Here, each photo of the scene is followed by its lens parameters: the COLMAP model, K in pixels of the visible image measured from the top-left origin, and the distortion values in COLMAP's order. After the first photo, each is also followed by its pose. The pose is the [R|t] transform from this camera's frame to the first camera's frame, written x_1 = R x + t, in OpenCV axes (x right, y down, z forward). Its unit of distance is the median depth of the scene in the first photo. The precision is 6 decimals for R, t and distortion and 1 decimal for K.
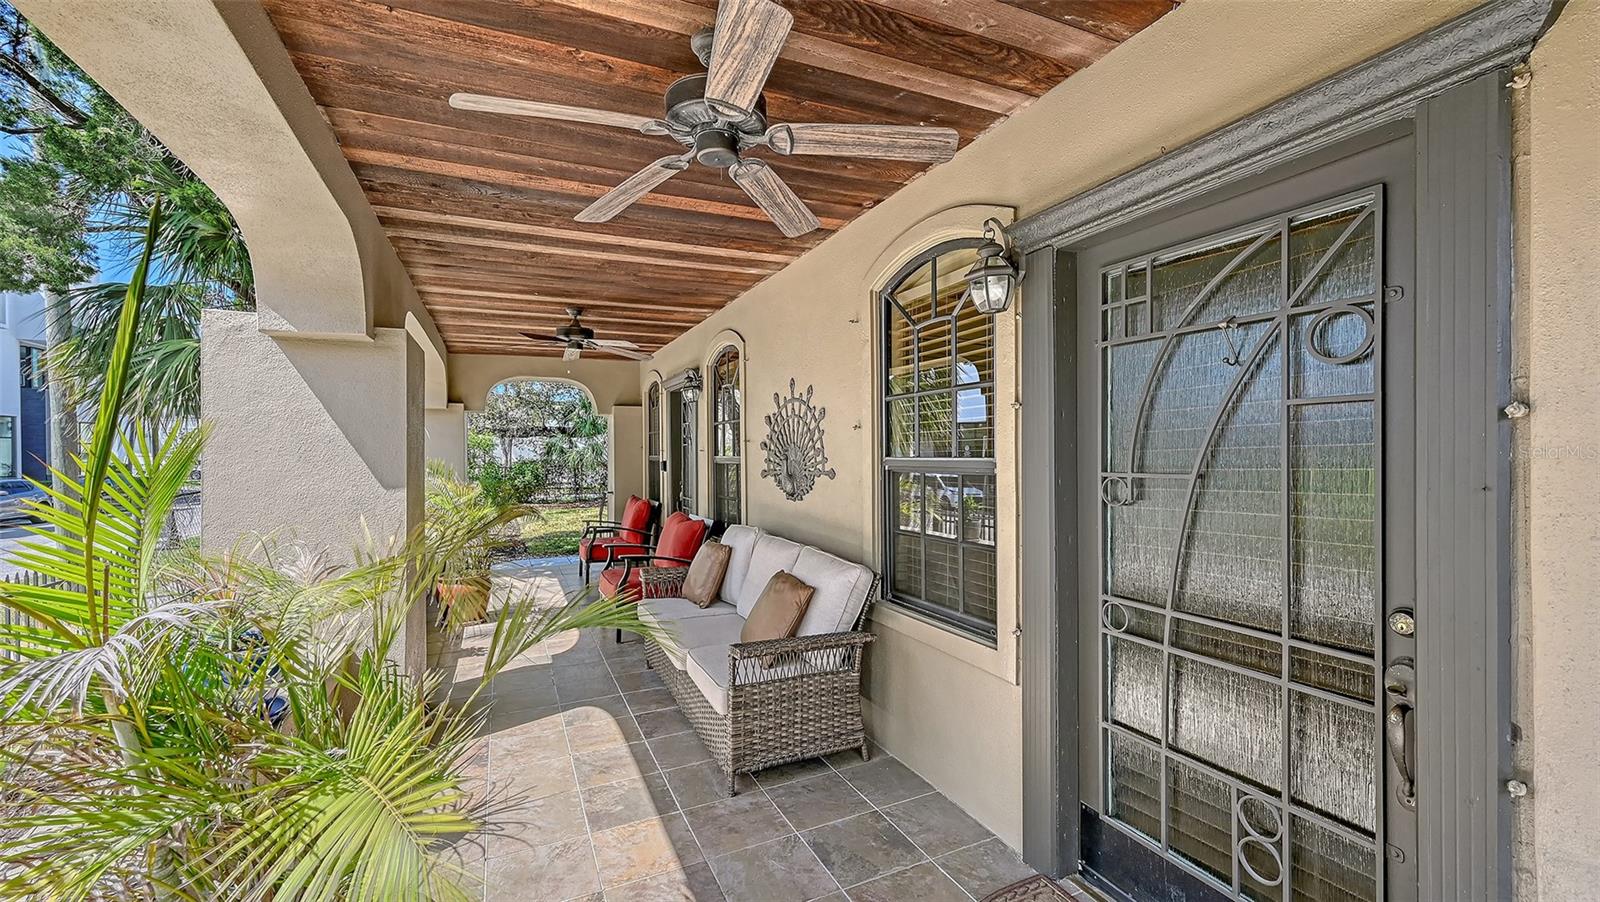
lens RADIAL K [[633.6, 0, 796.9], [0, 633.6, 459.9], [0, 0, 1]] dist [0.002170, -0.000164]
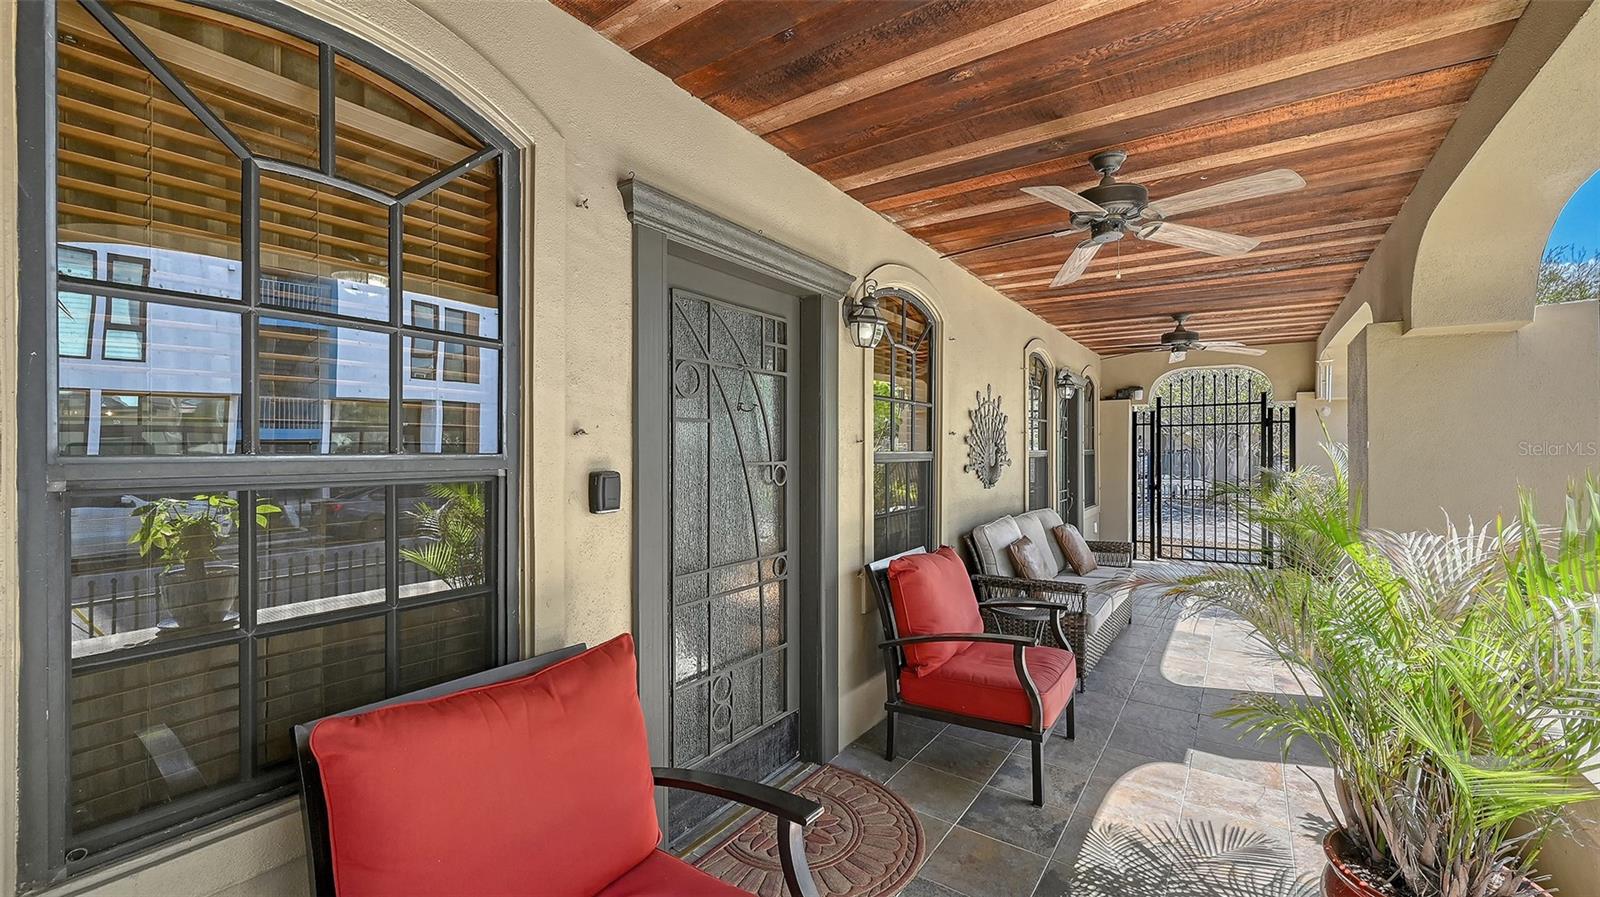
lens RADIAL K [[647.7, 0, 801.9], [0, 647.7, 443.3], [0, 0, 1]] dist [-0.000460, -0.000576]
pose [[-0.514927, 0.001880, 0.857232, -0.805475], [0.000324, 0.999998, -0.001999, -0.014962], [-0.857234, -0.000752, -0.514926, 1.796821]]
